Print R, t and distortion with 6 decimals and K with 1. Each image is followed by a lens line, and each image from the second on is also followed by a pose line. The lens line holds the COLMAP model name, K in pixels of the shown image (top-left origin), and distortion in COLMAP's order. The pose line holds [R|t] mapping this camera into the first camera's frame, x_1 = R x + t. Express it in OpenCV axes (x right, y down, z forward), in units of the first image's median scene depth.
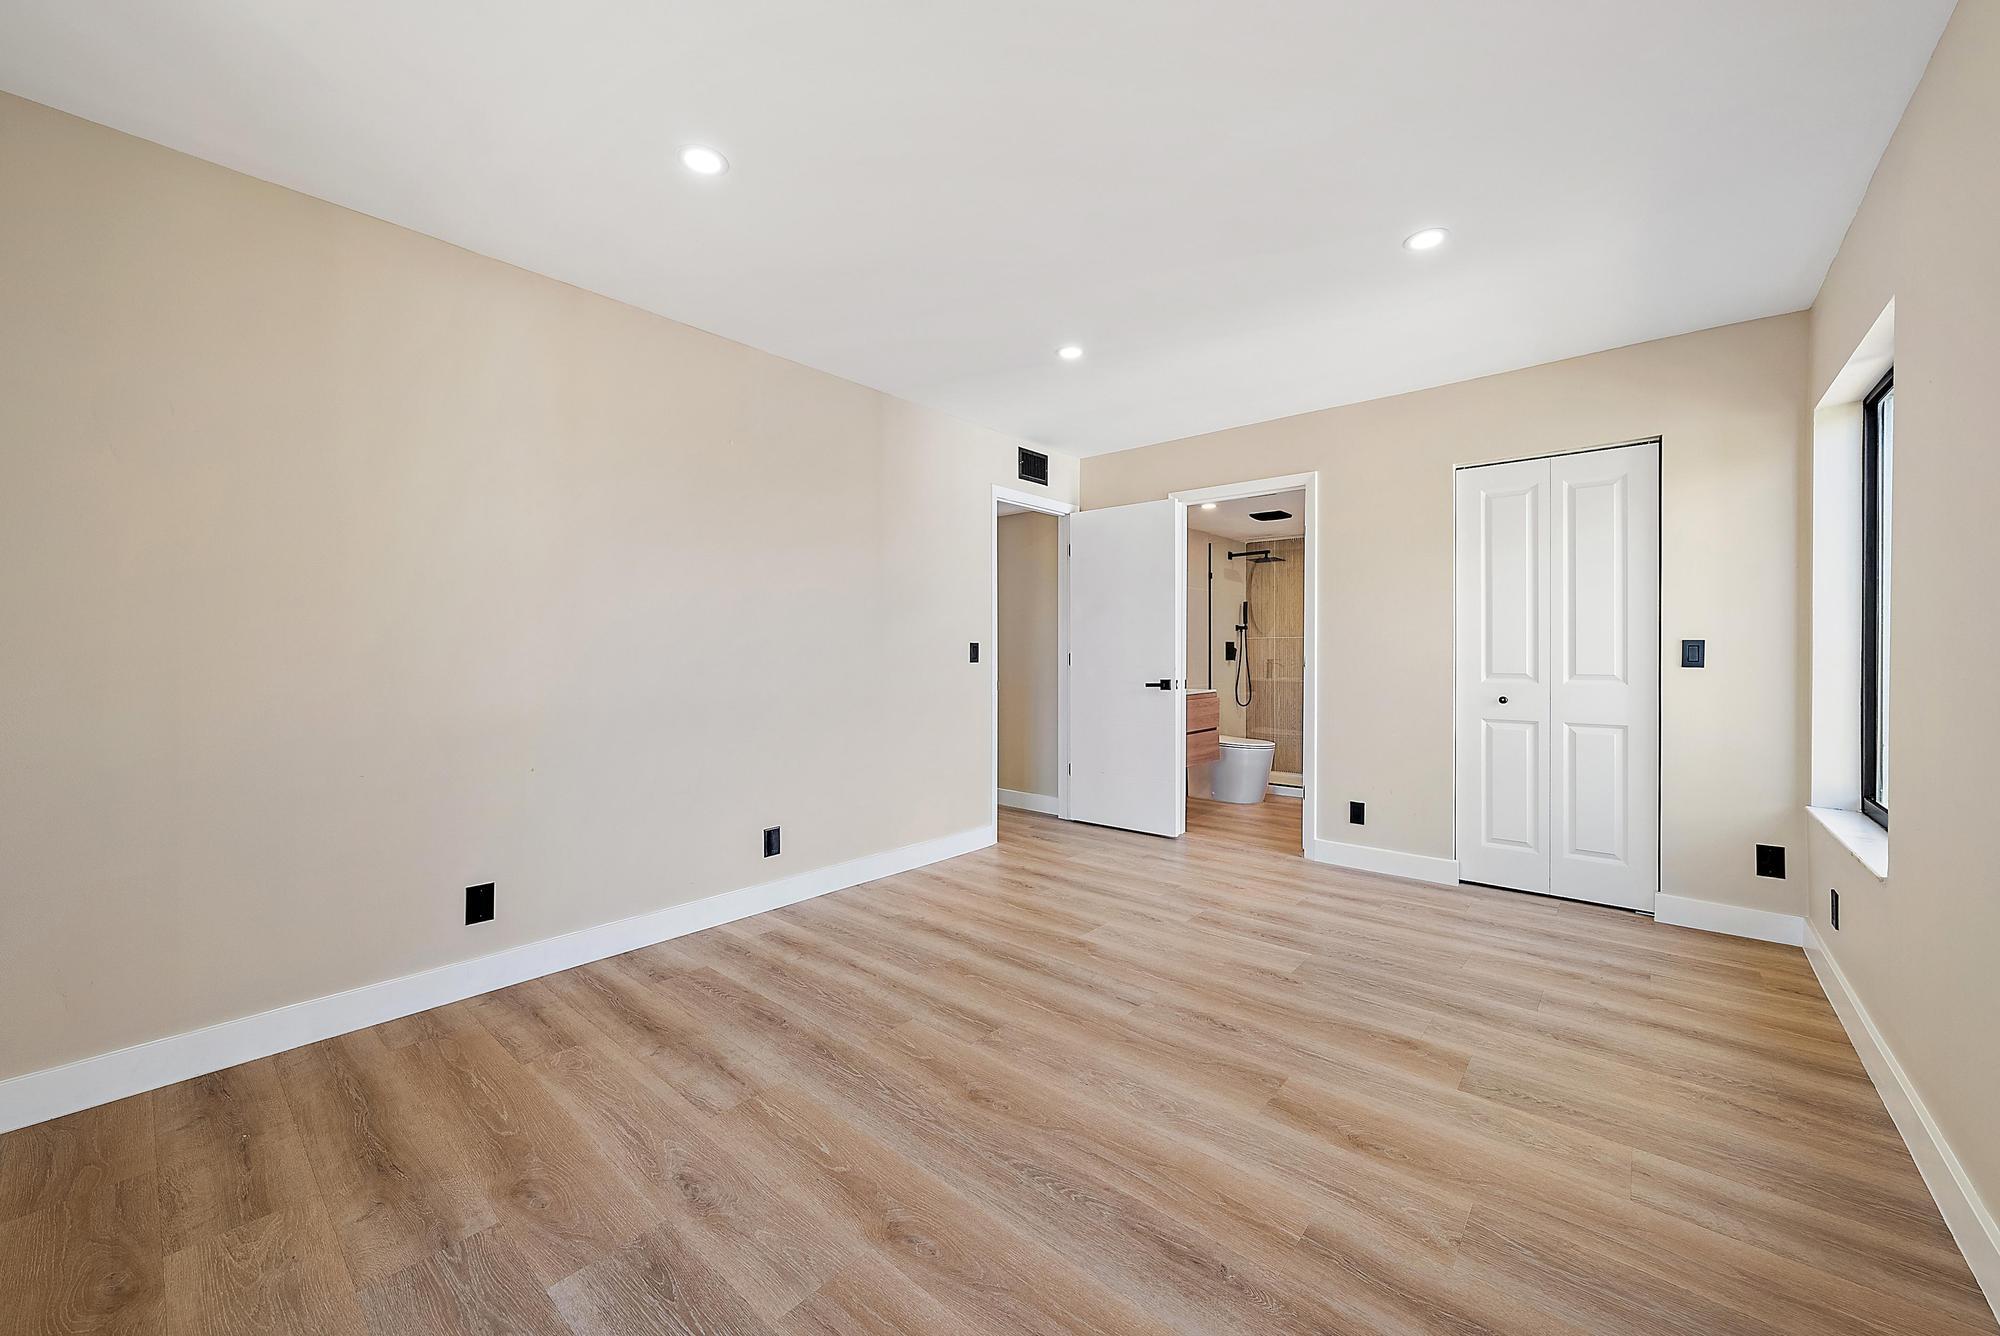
lens RADIAL K [[782.6, 0, 1006.4], [0, 782.6, 659.9], [0, 0, 1]] dist [-0.003030, -0.000075]
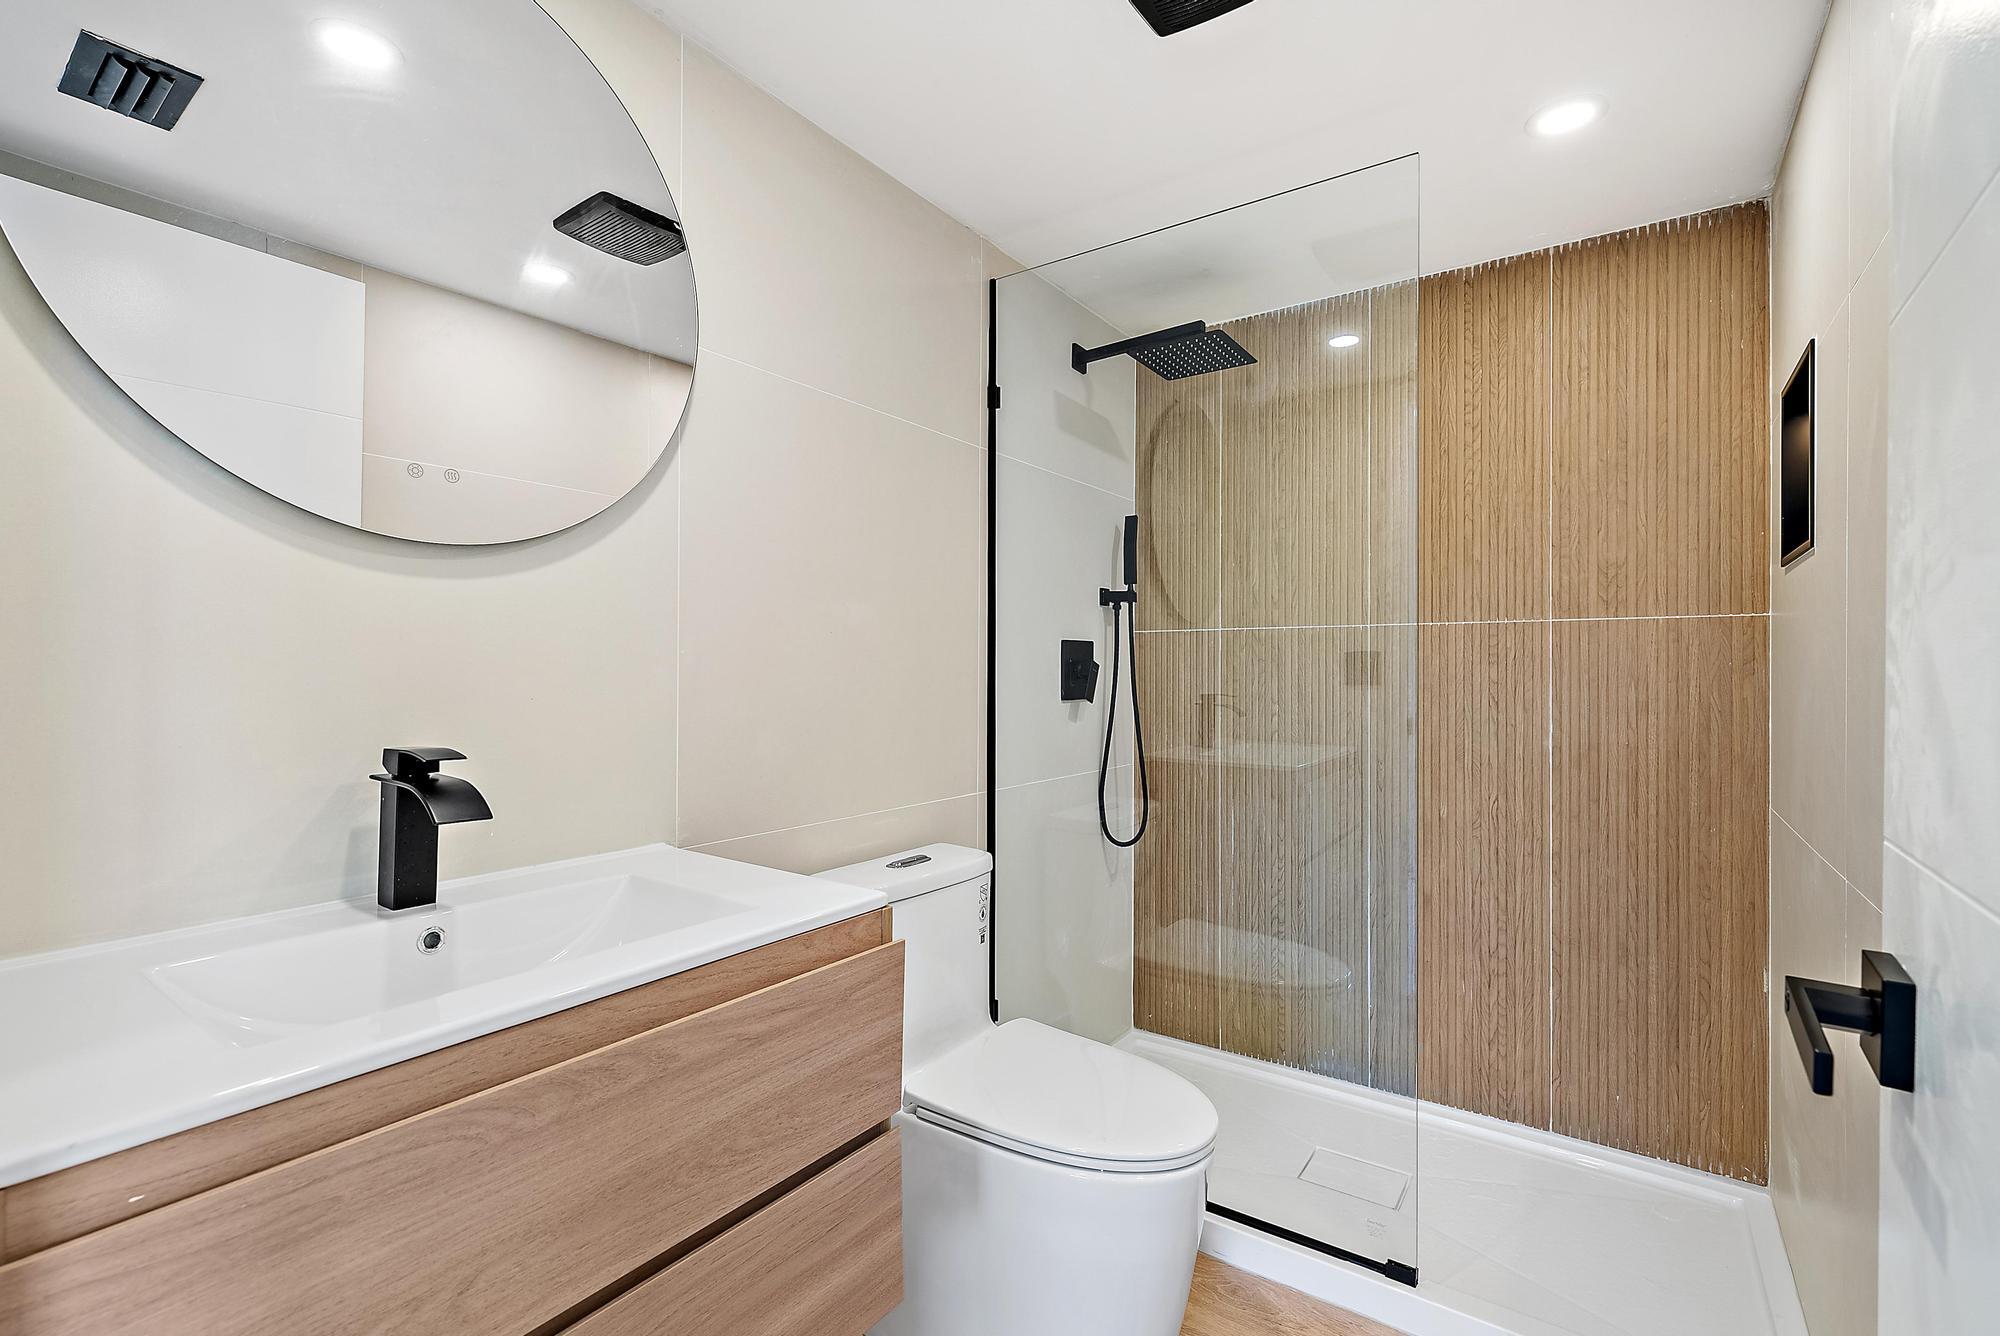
lens RADIAL K [[894.6, 0, 995.1], [0, 894.6, 666.4], [0, 0, 1]] dist [0.000408, 0.000020]
pose [[0.996285, 0.004181, 0.086012, 0.221751], [-0.003710, 0.999977, -0.005629, -0.010970], [-0.086033, 0.005289, 0.996278, 0.650021]]
